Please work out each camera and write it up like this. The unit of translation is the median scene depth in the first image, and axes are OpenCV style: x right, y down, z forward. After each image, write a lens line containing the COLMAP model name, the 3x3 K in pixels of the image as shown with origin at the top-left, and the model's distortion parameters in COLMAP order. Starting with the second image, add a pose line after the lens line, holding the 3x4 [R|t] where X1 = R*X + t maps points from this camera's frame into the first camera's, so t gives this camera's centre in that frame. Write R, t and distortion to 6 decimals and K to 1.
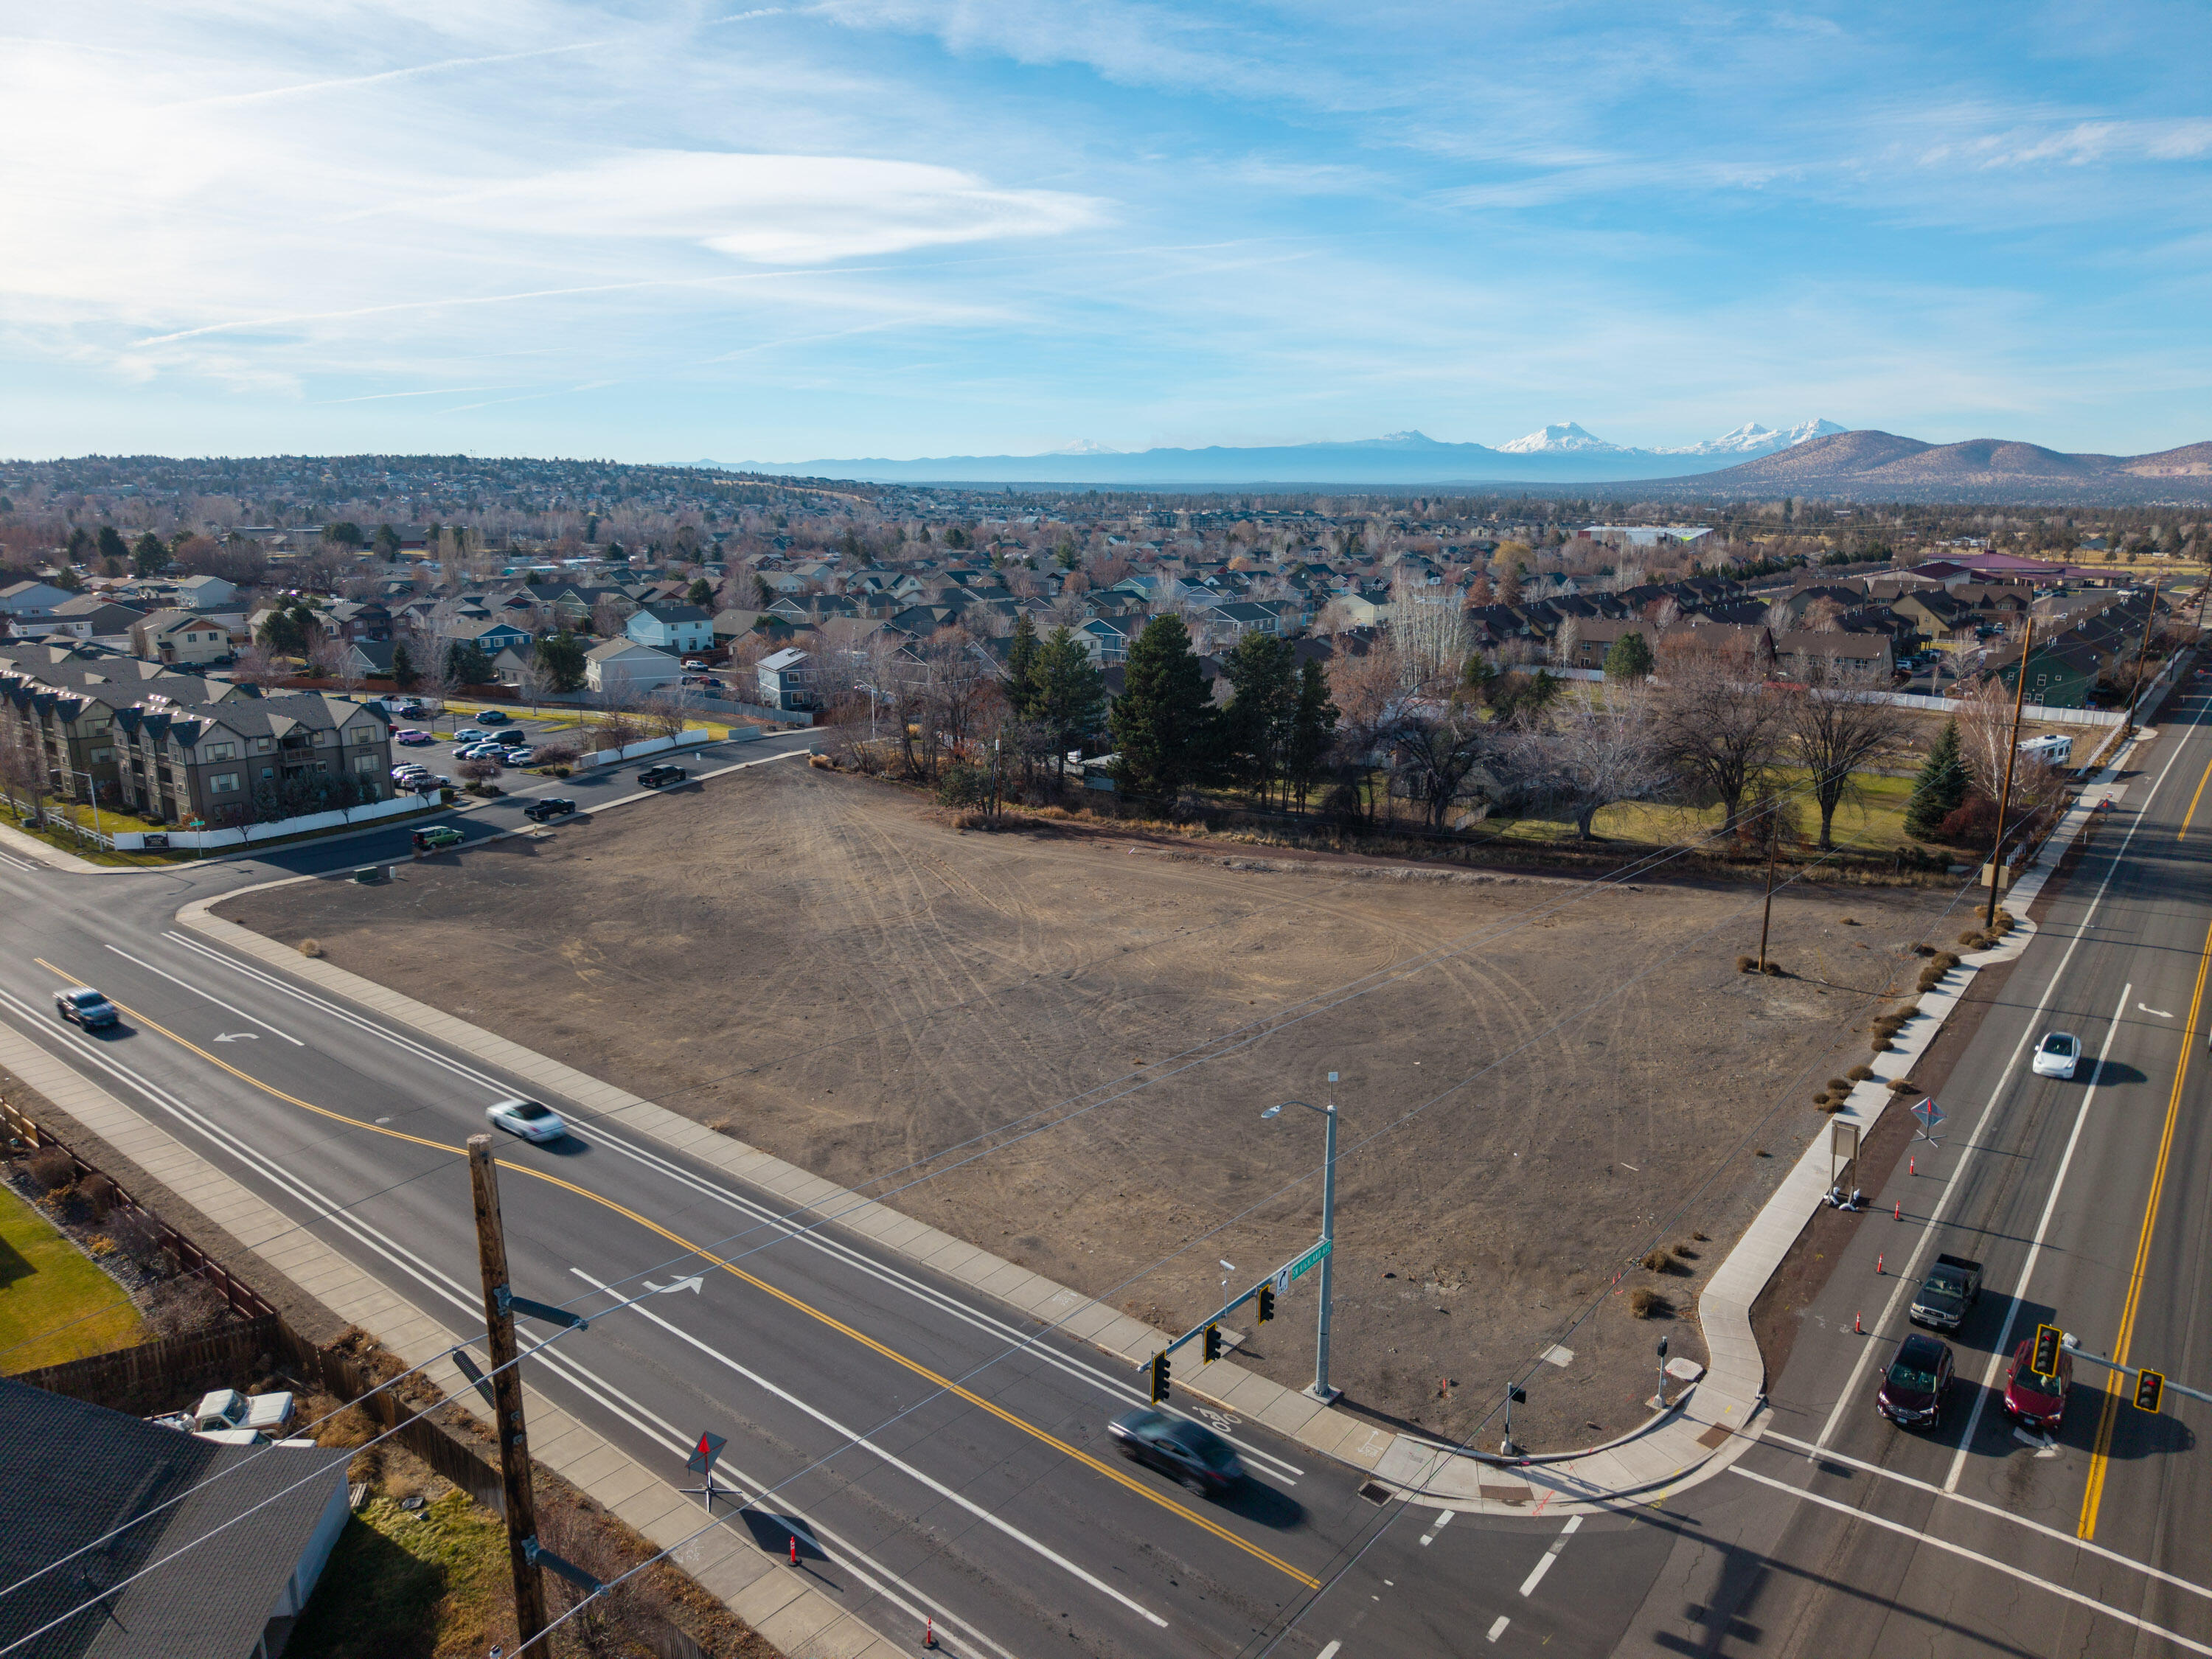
lens RADIAL K [[1474.0, 0, 1107.8], [0, 1474.0, 825.7], [0, 0, 1]] dist [0.040056, -0.041775]
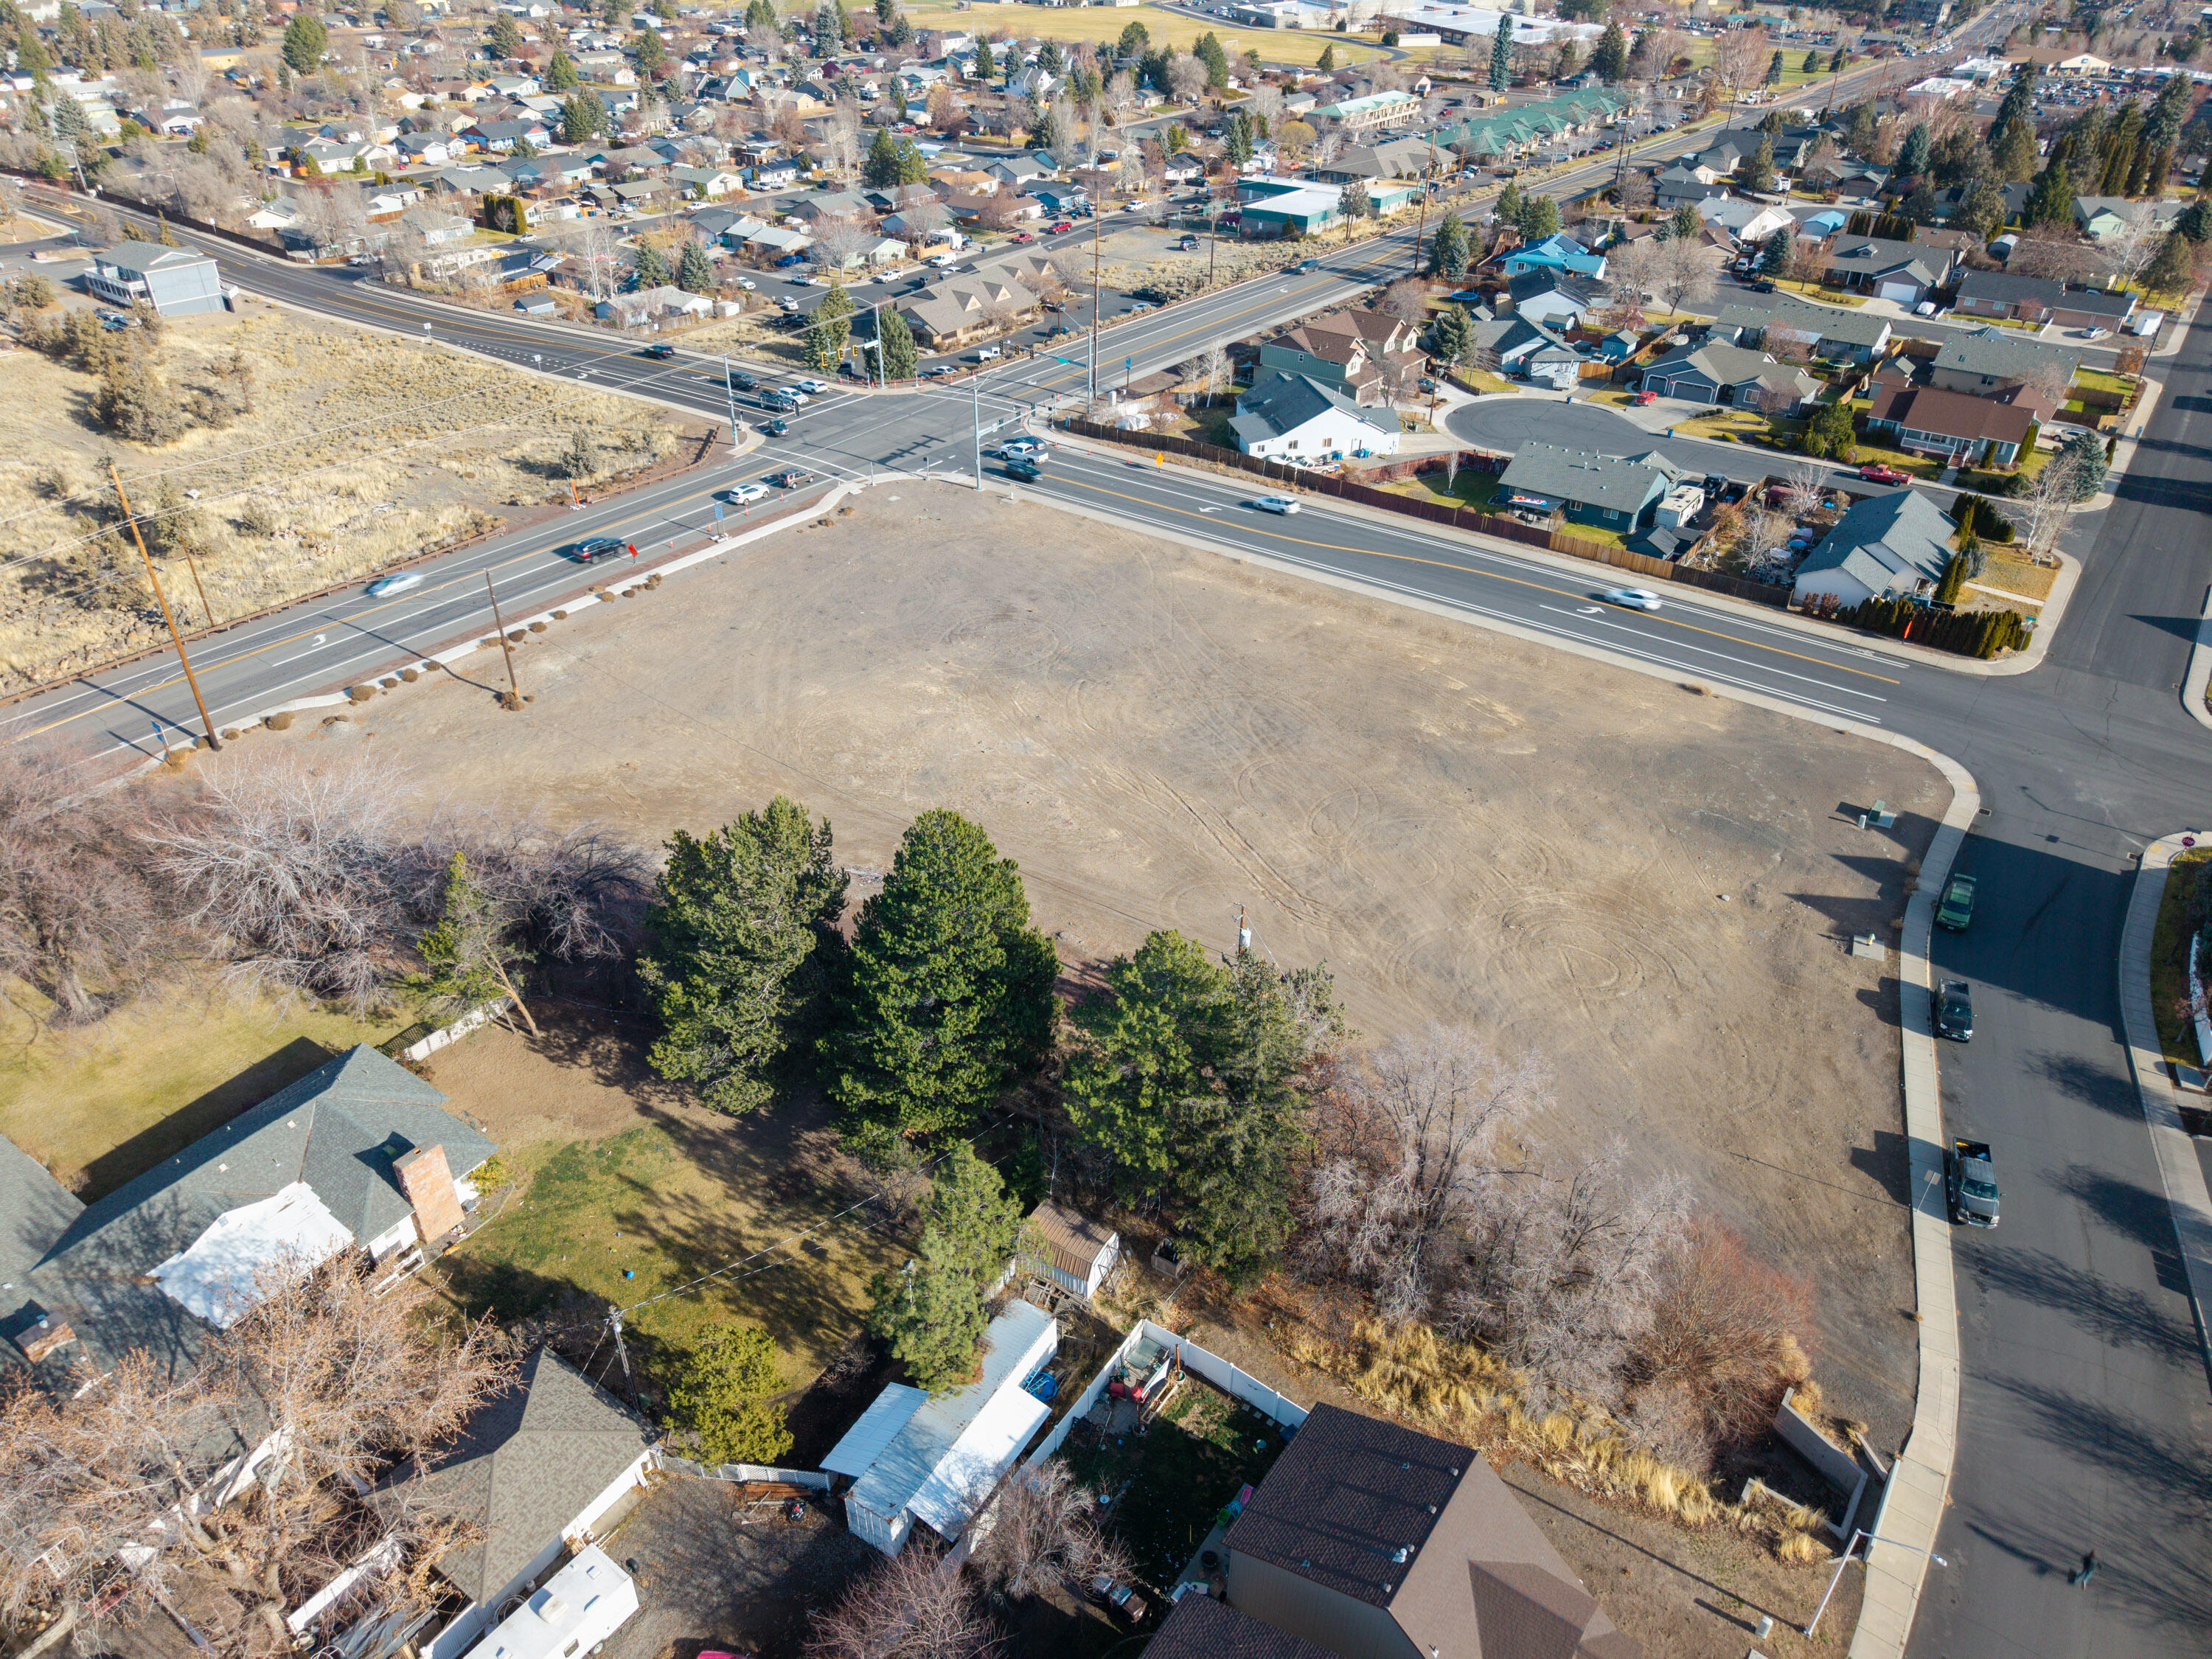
lens RADIAL K [[1481.5, 0, 1108.2], [0, 1481.5, 821.0], [0, 0, 1]] dist [0.019303, -0.013390]
pose [[-0.999030, 0.010696, -0.042720, 0.004804], [-0.023158, 0.697508, 0.716203, -0.505217], [0.037458, 0.716498, -0.696583, 1.361330]]
